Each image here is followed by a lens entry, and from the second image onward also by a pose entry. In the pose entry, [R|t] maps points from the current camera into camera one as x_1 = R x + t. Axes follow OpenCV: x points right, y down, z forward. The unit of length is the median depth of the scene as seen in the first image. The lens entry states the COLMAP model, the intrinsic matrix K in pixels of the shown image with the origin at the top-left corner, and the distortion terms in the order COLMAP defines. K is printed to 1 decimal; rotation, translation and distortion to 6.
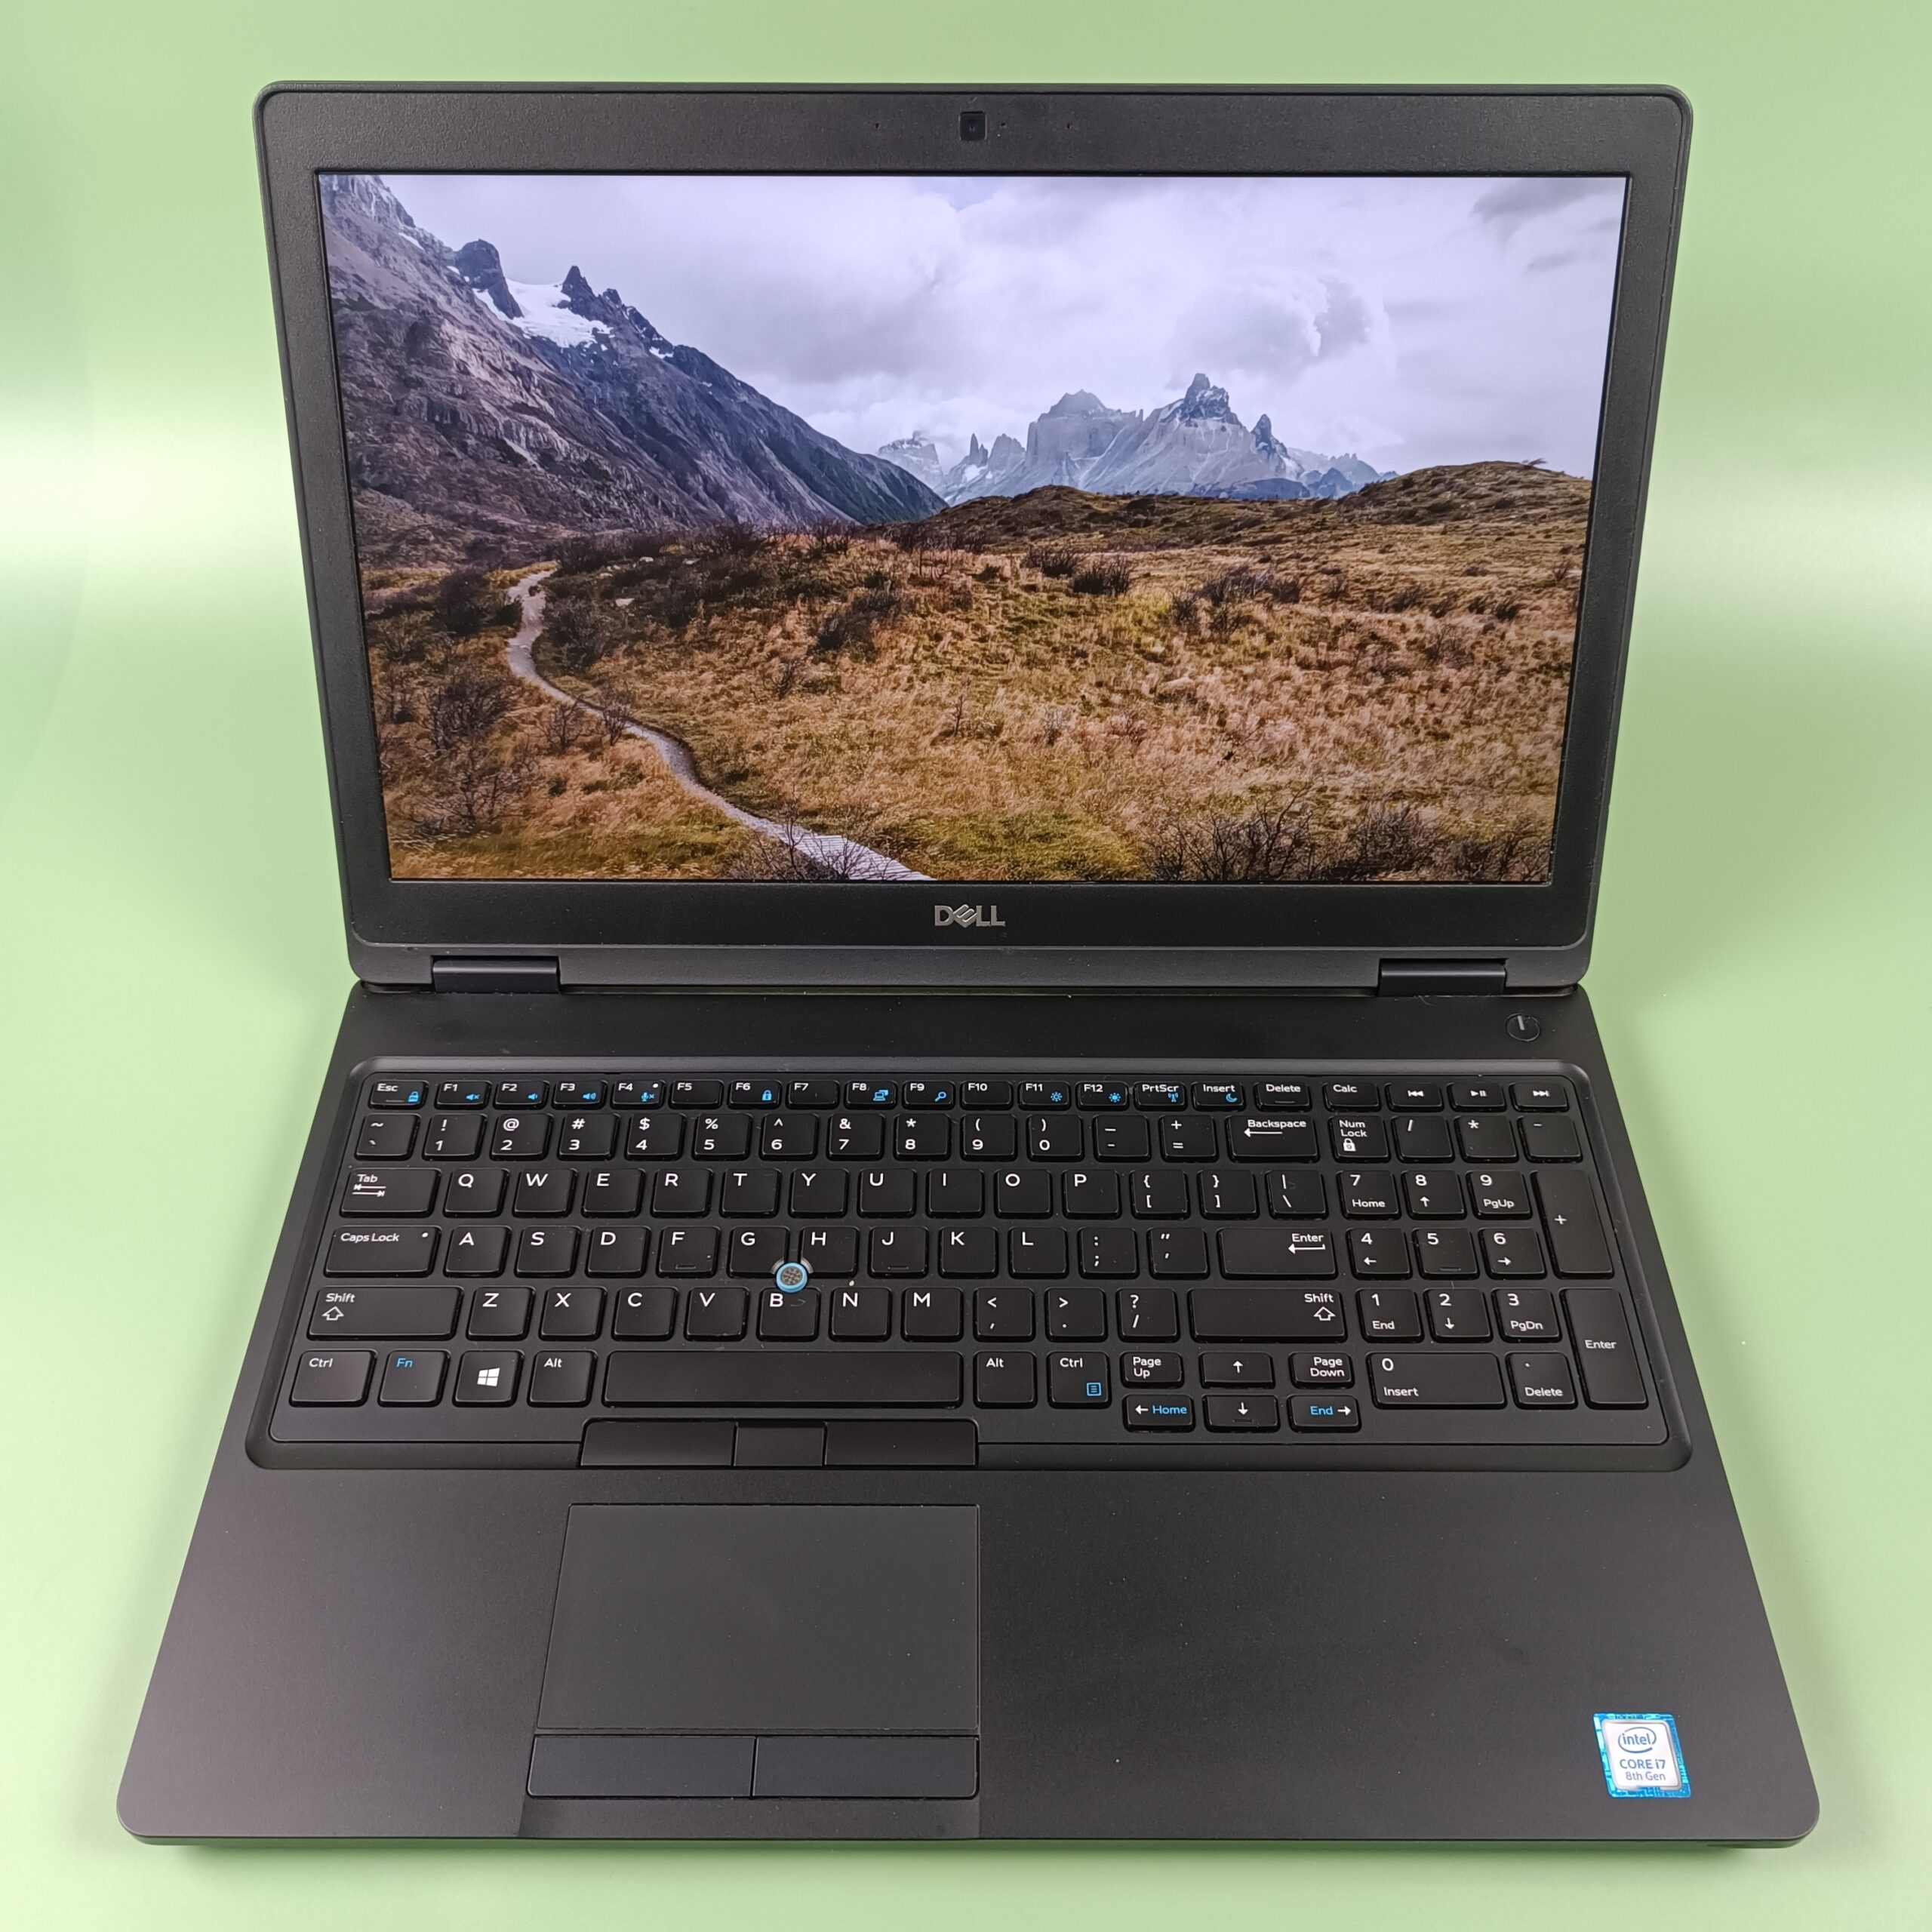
lens RADIAL K [[1888.7, 0, 957.2], [0, 1888.7, 965.3], [0, 0, 1]] dist [0.018309, -0.113379]
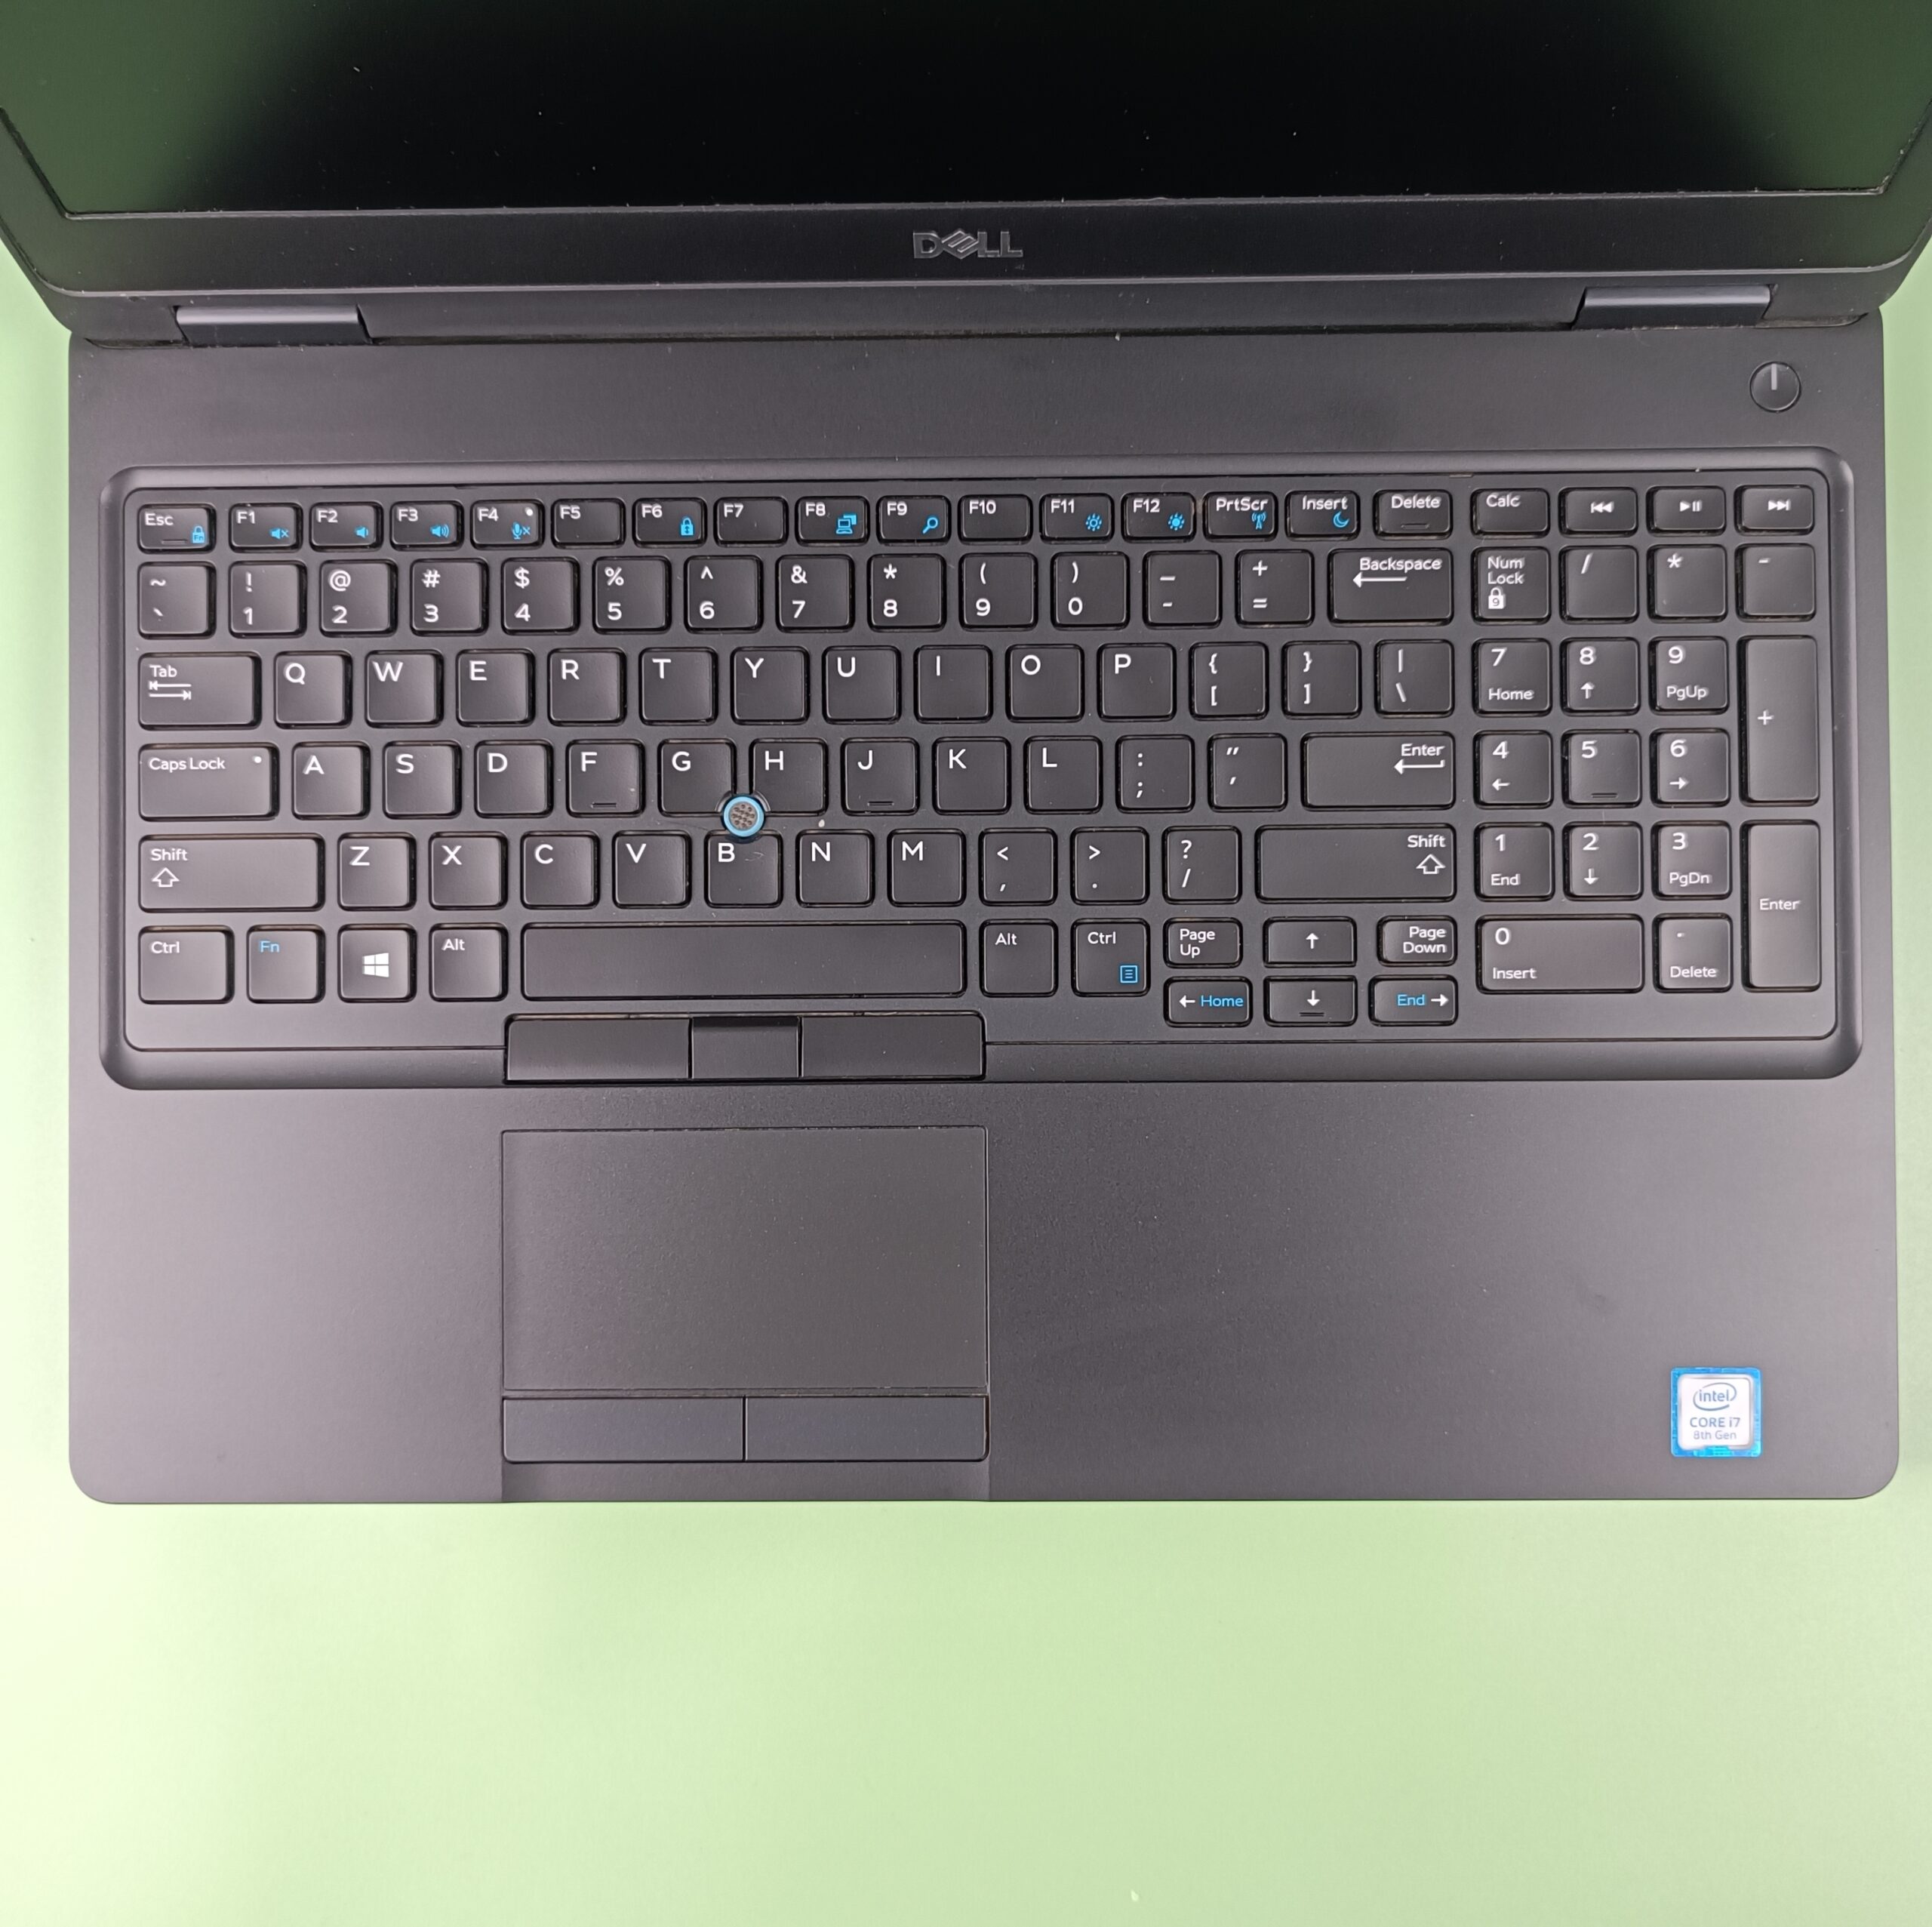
lens RADIAL K [[1888.8, 0, 957.2], [0, 1888.8, 962.8], [0, 0, 1]] dist [0.018309, -0.113379]
pose [[0.999780, -0.011187, -0.017767, 0.012686], [0.020147, 0.749360, 0.661856, -0.294540], [0.005910, -0.662068, 0.749420, 0.378887]]
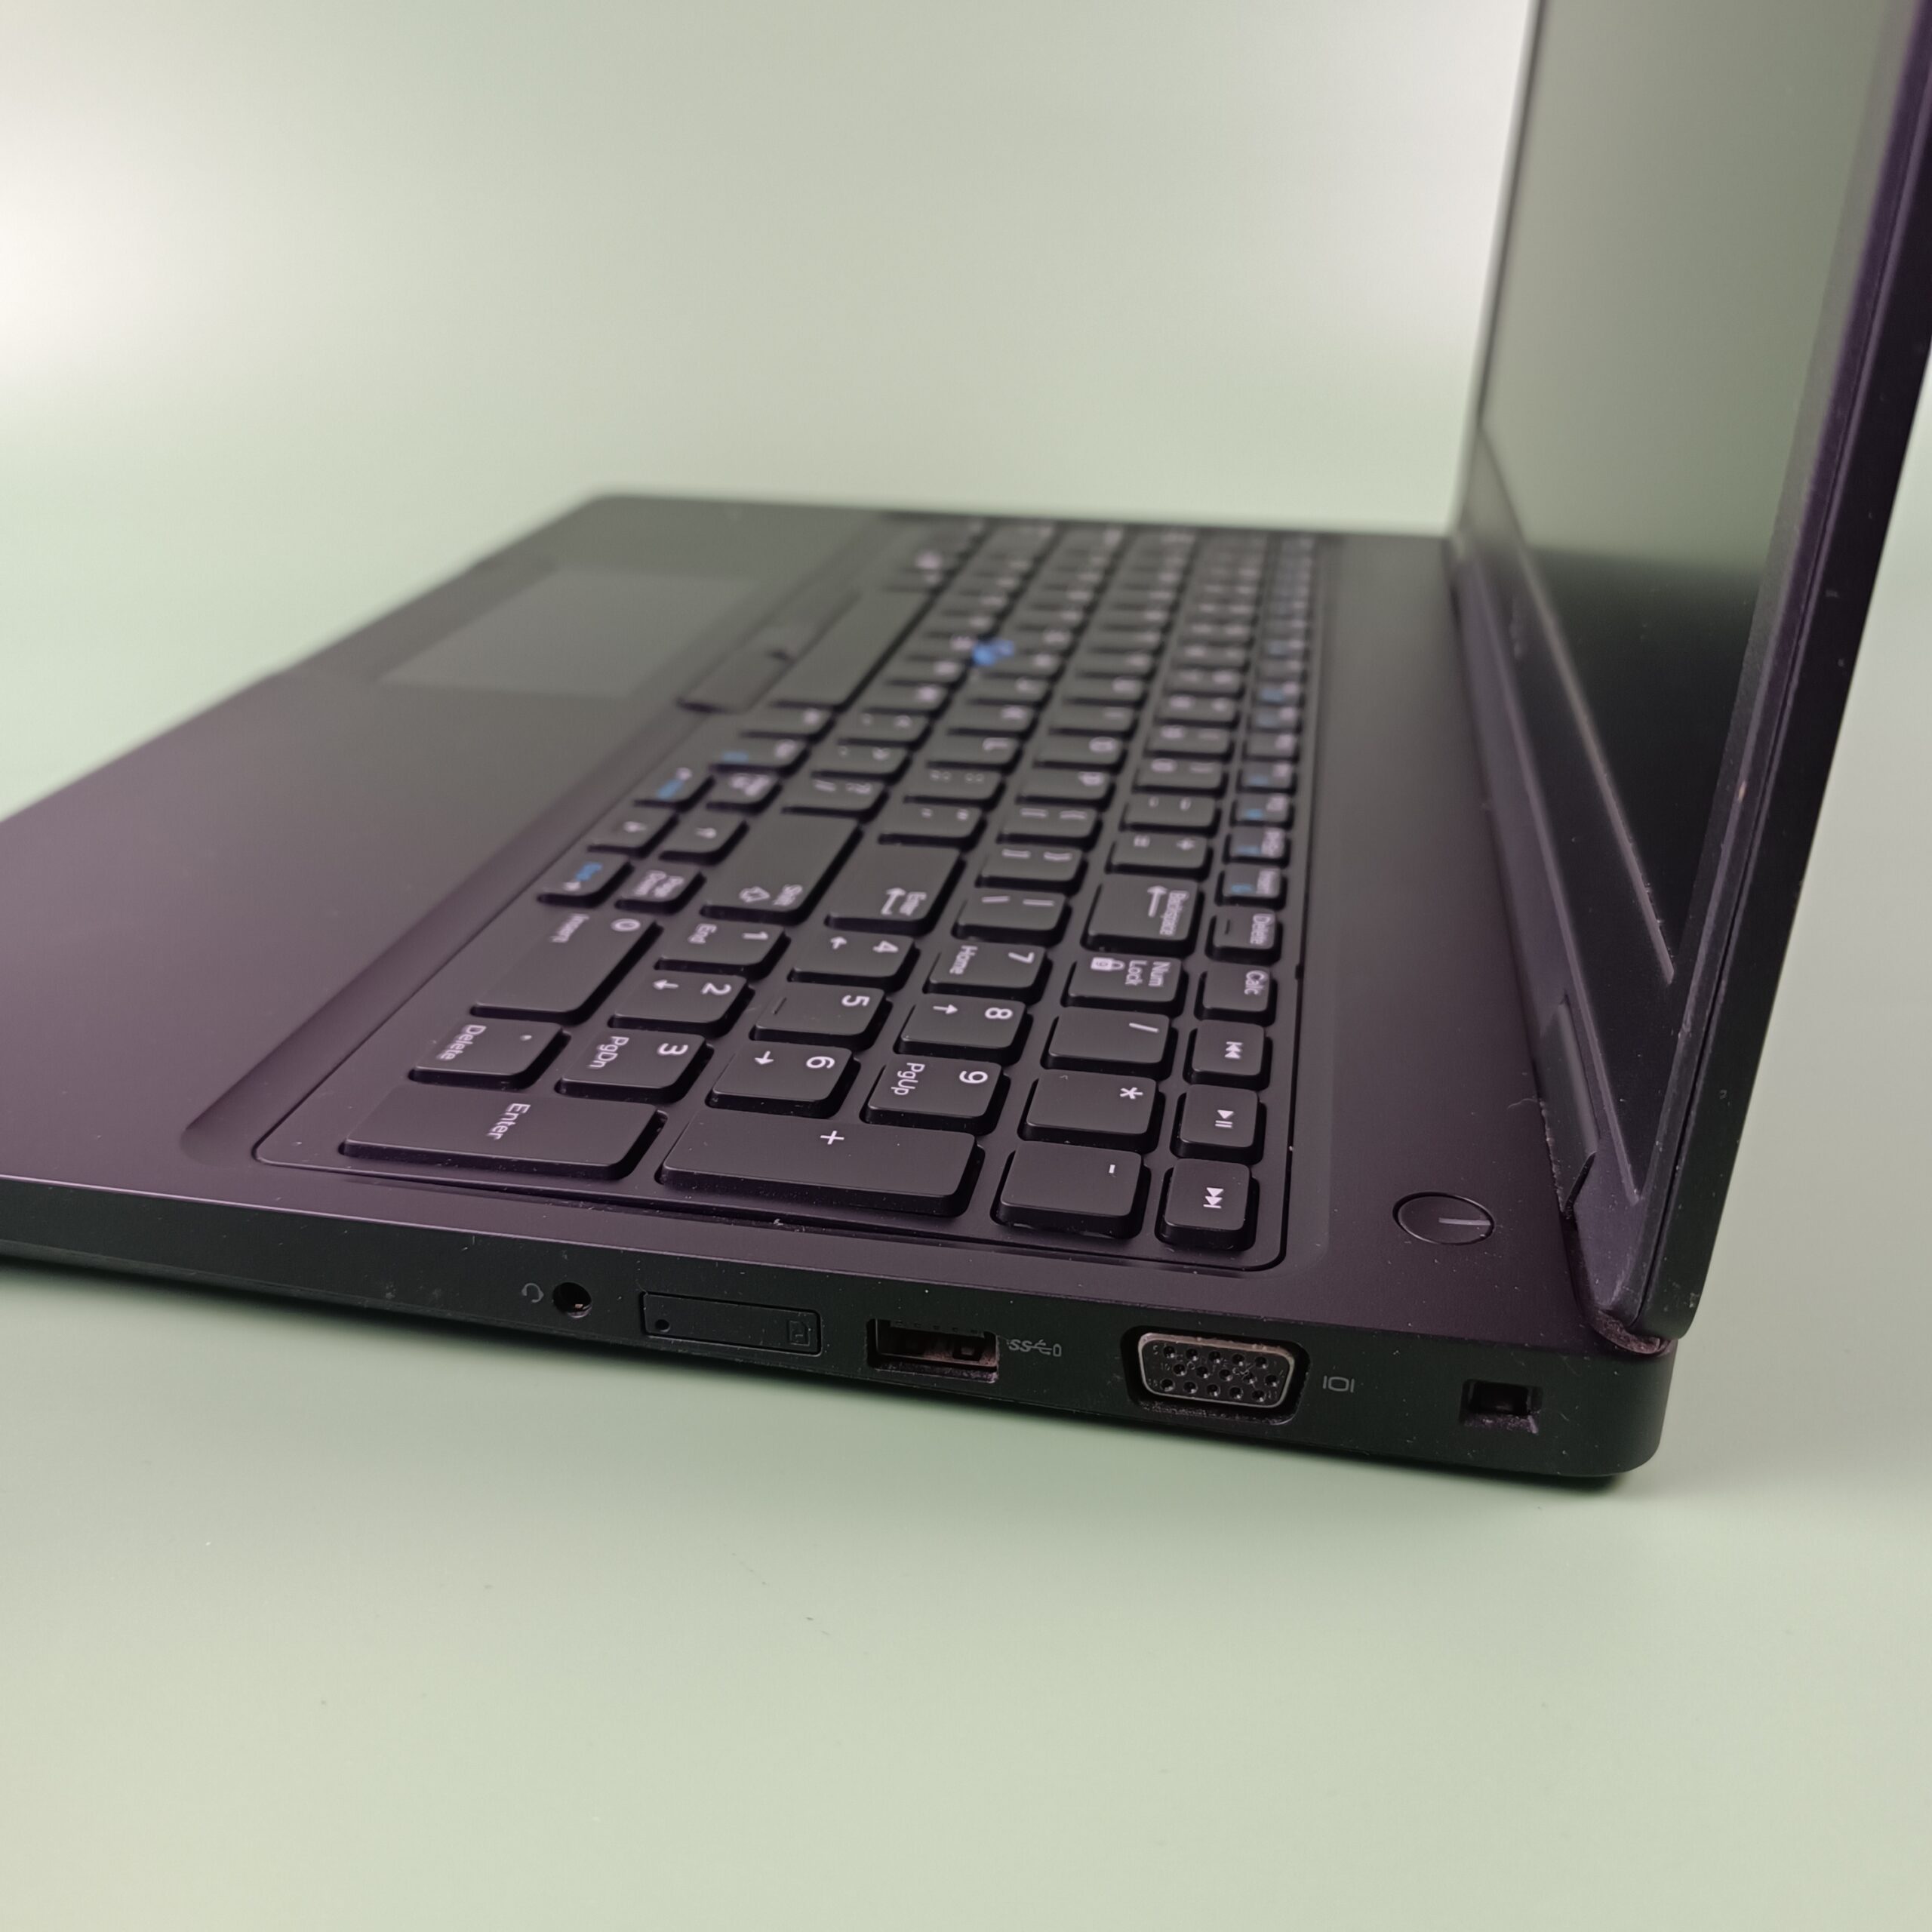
lens RADIAL K [[1888.7, 0, 957.2], [0, 1888.7, 965.3], [0, 0, 1]] dist [0.018309, -0.113379]
pose [[-0.186754, 0.406265, -0.894467, 0.675051], [-0.753804, 0.524621, 0.395667, -0.070597], [0.630002, 0.748145, 0.208269, 0.909410]]
